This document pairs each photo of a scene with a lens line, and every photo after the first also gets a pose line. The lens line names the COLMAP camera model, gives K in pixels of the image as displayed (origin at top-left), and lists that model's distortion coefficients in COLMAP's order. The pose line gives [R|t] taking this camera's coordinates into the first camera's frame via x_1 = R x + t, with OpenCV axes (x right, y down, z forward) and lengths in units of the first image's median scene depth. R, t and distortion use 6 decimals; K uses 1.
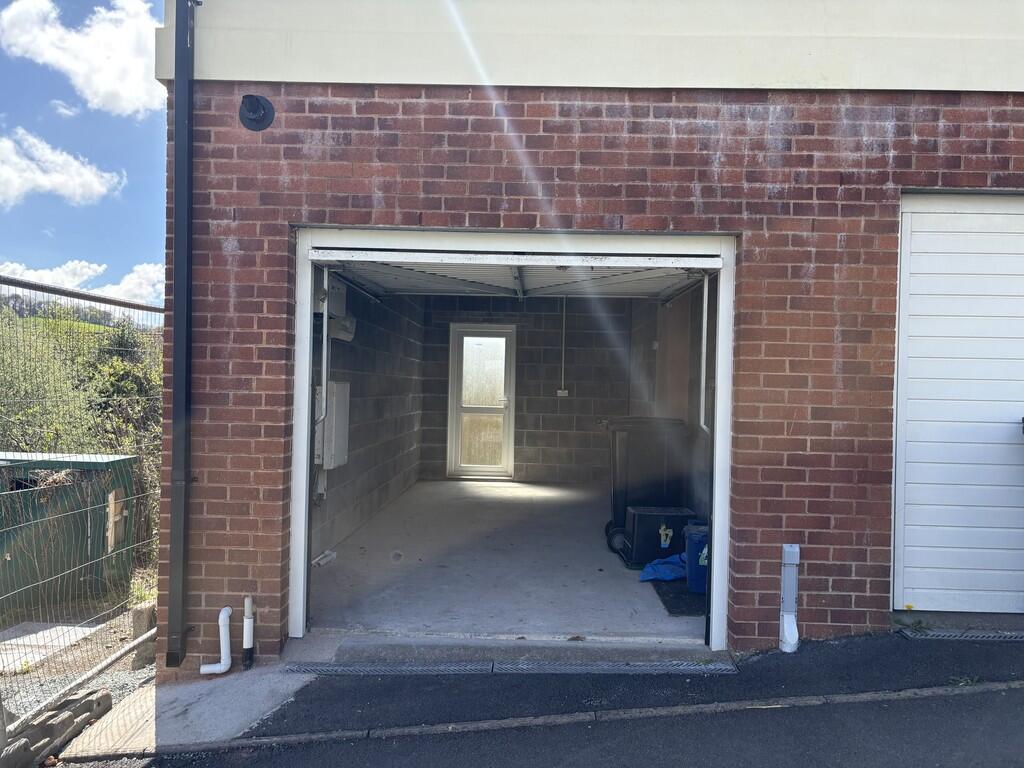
lens RADIAL K [[775.4, 0, 514.9], [0, 775.4, 380.0], [0, 0, 1]] dist [0.047532, -0.031326]
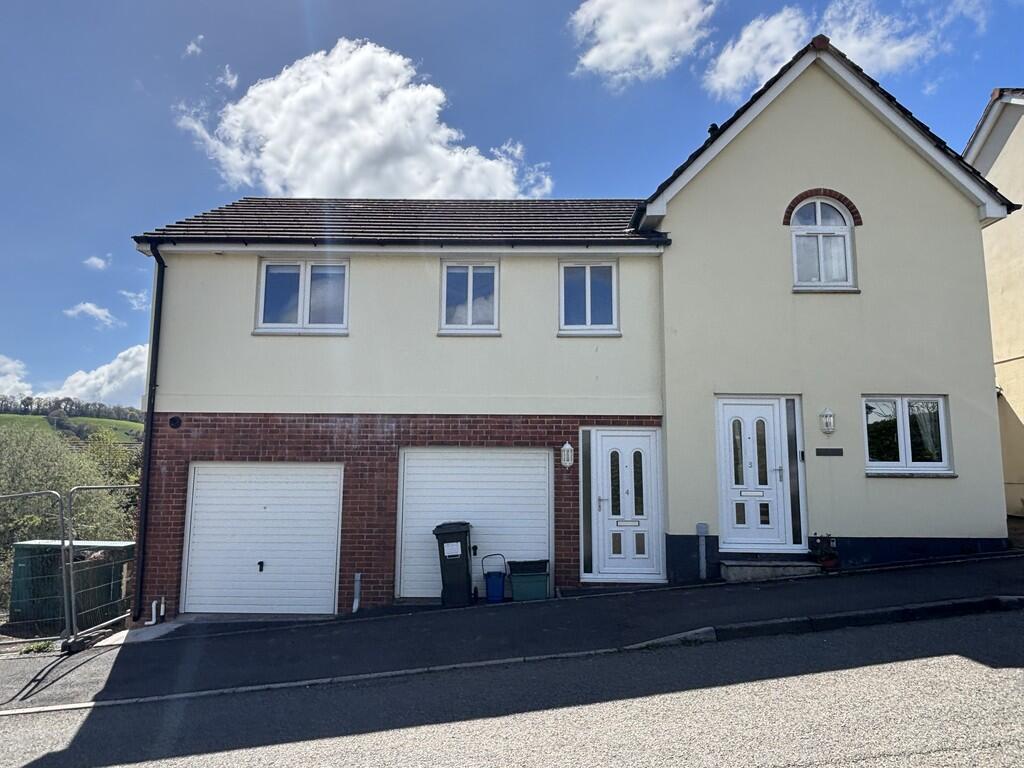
lens RADIAL K [[661.6, 0, 509.7], [0, 661.6, 377.9], [0, 0, 1]] dist [0.026238, -0.036331]
pose [[0.999631, -0.012206, 0.024286, 0.848141], [0.015249, 0.991485, -0.129328, -0.171002], [-0.022500, 0.129651, 0.991304, -1.482725]]
